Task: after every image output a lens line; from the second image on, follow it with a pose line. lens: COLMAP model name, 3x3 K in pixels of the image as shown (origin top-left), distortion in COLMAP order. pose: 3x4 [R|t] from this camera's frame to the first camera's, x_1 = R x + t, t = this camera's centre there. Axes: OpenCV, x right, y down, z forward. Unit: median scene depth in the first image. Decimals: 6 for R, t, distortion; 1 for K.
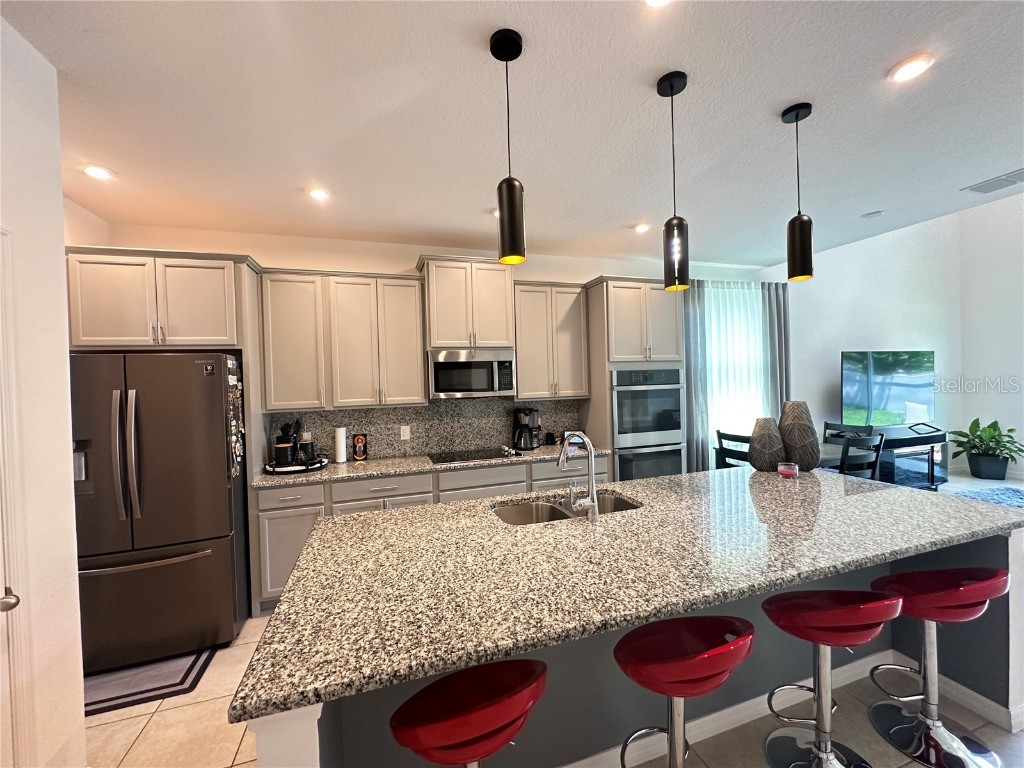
lens RADIAL K [[410.1, 0, 511.0], [0, 410.1, 384.0], [0, 0, 1]] dist [-0.002192, 0.000146]
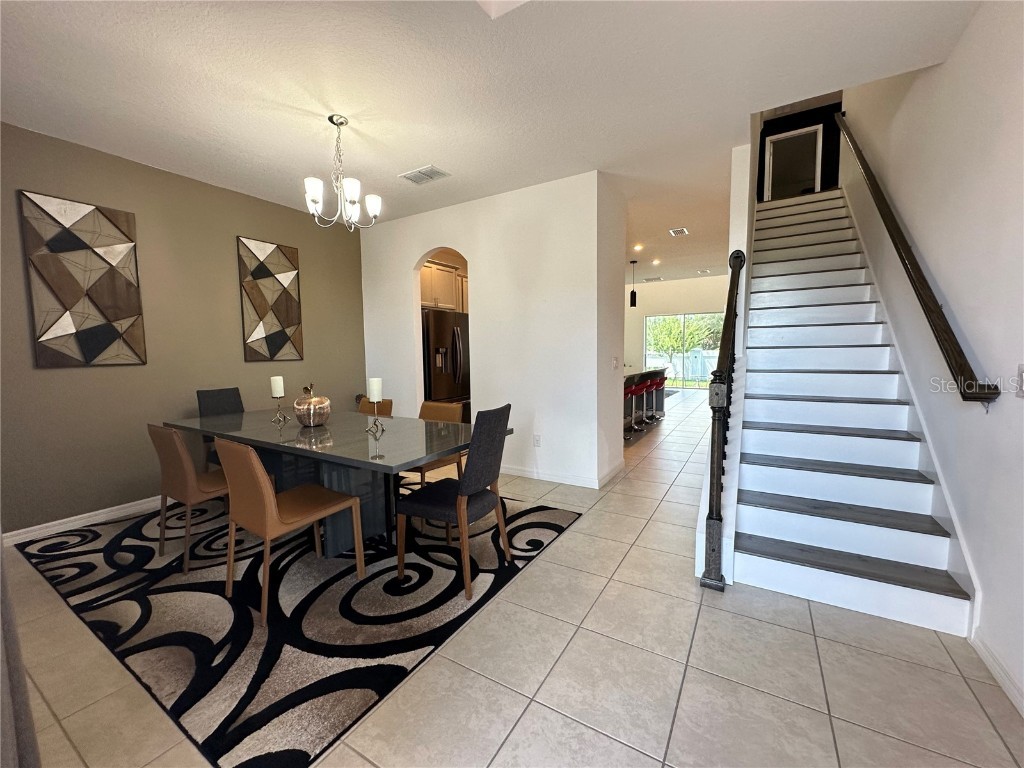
lens RADIAL K [[410.1, 0, 511.0], [0, 410.1, 384.0], [0, 0, 1]] dist [-0.002192, 0.000146]
pose [[0.757332, -0.033174, 0.652187, -1.485665], [-0.002424, 0.998559, 0.053607, 0.138962], [-0.653025, -0.042179, 0.756161, -0.644528]]
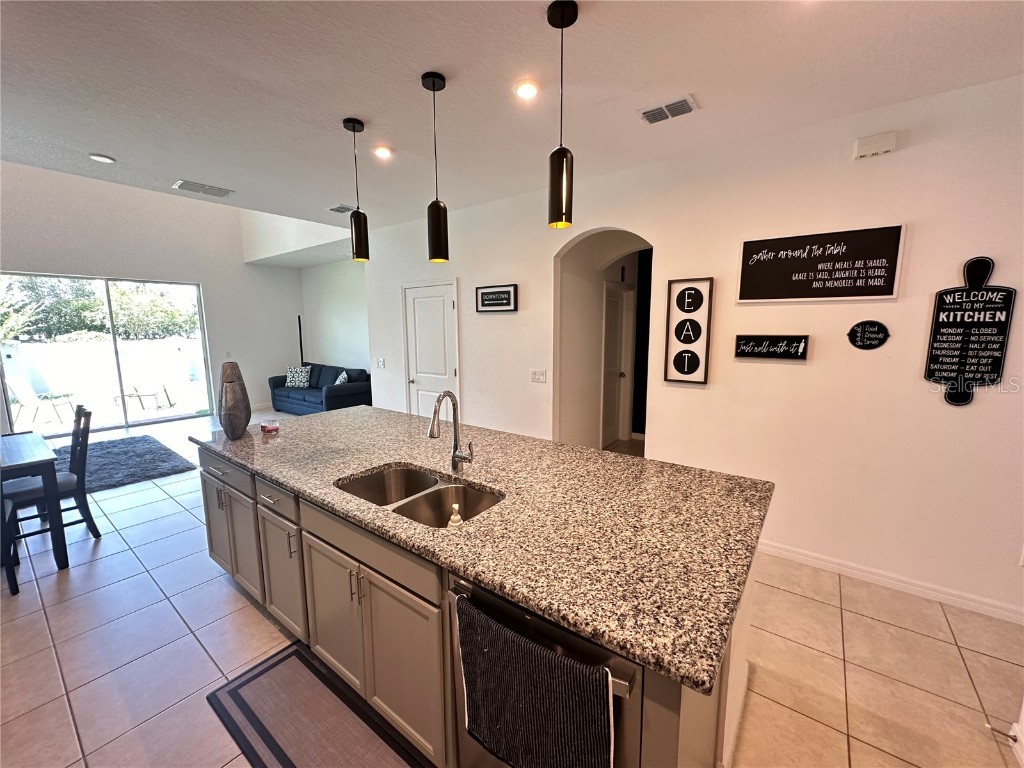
lens RADIAL K [[410.1, 0, 511.0], [0, 410.1, 384.0], [0, 0, 1]] dist [-0.002192, 0.000146]
pose [[-0.569086, -0.083991, 0.817977, -0.387494], [0.029406, 0.992054, 0.122324, -0.005262], [-0.821752, 0.093666, -0.562094, 0.789689]]
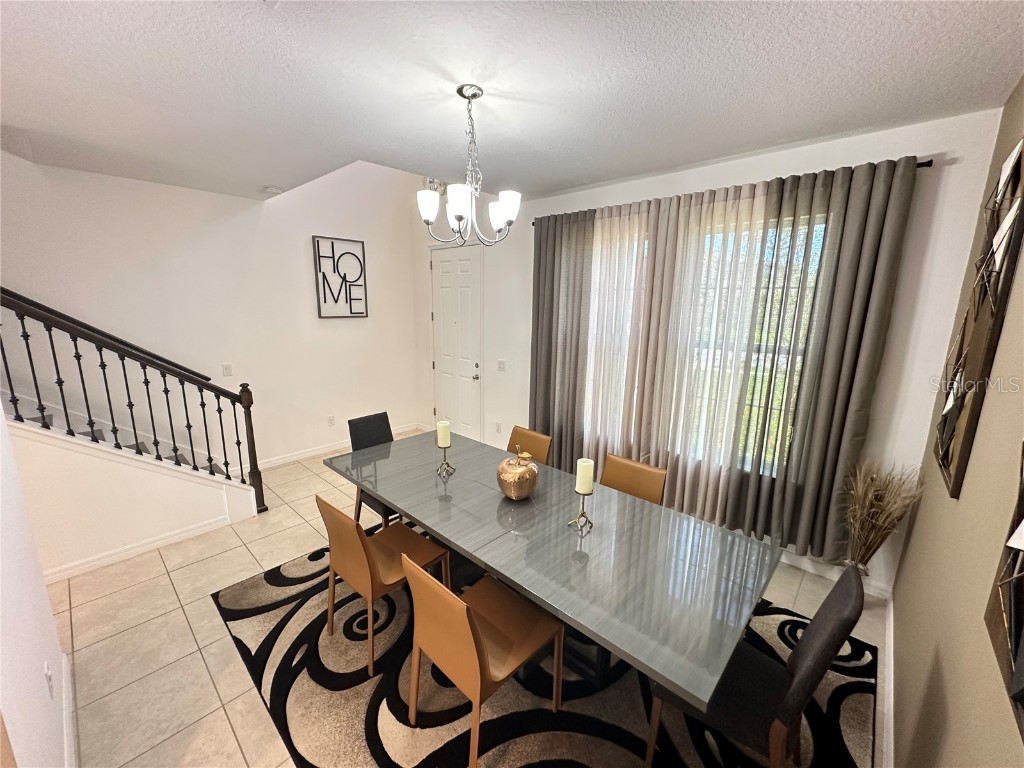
lens RADIAL K [[409.3, 0, 513.3], [0, 409.3, 384.1], [0, 0, 1]] dist [-0.010258, -0.000083]
pose [[-0.869842, 0.115800, -0.479547, -0.938345], [0.007454, 0.975034, 0.221928, -0.061259], [0.493274, 0.189468, -0.848989, 0.782810]]
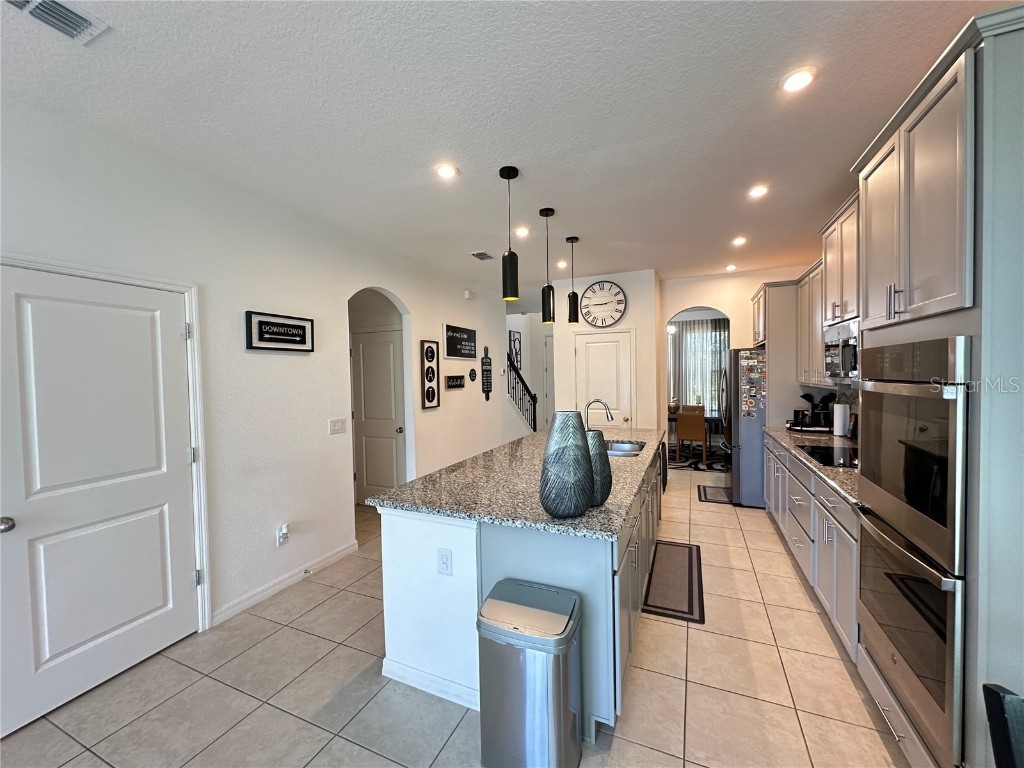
lens RADIAL K [[410.1, 0, 511.0], [0, 410.1, 384.0], [0, 0, 1]] dist [-0.002192, 0.000146]
pose [[-0.668638, 0.059068, -0.741238, 0.974759], [0.029357, 0.998160, 0.053060, -0.030793], [0.743008, 0.013718, -0.669141, 1.079642]]
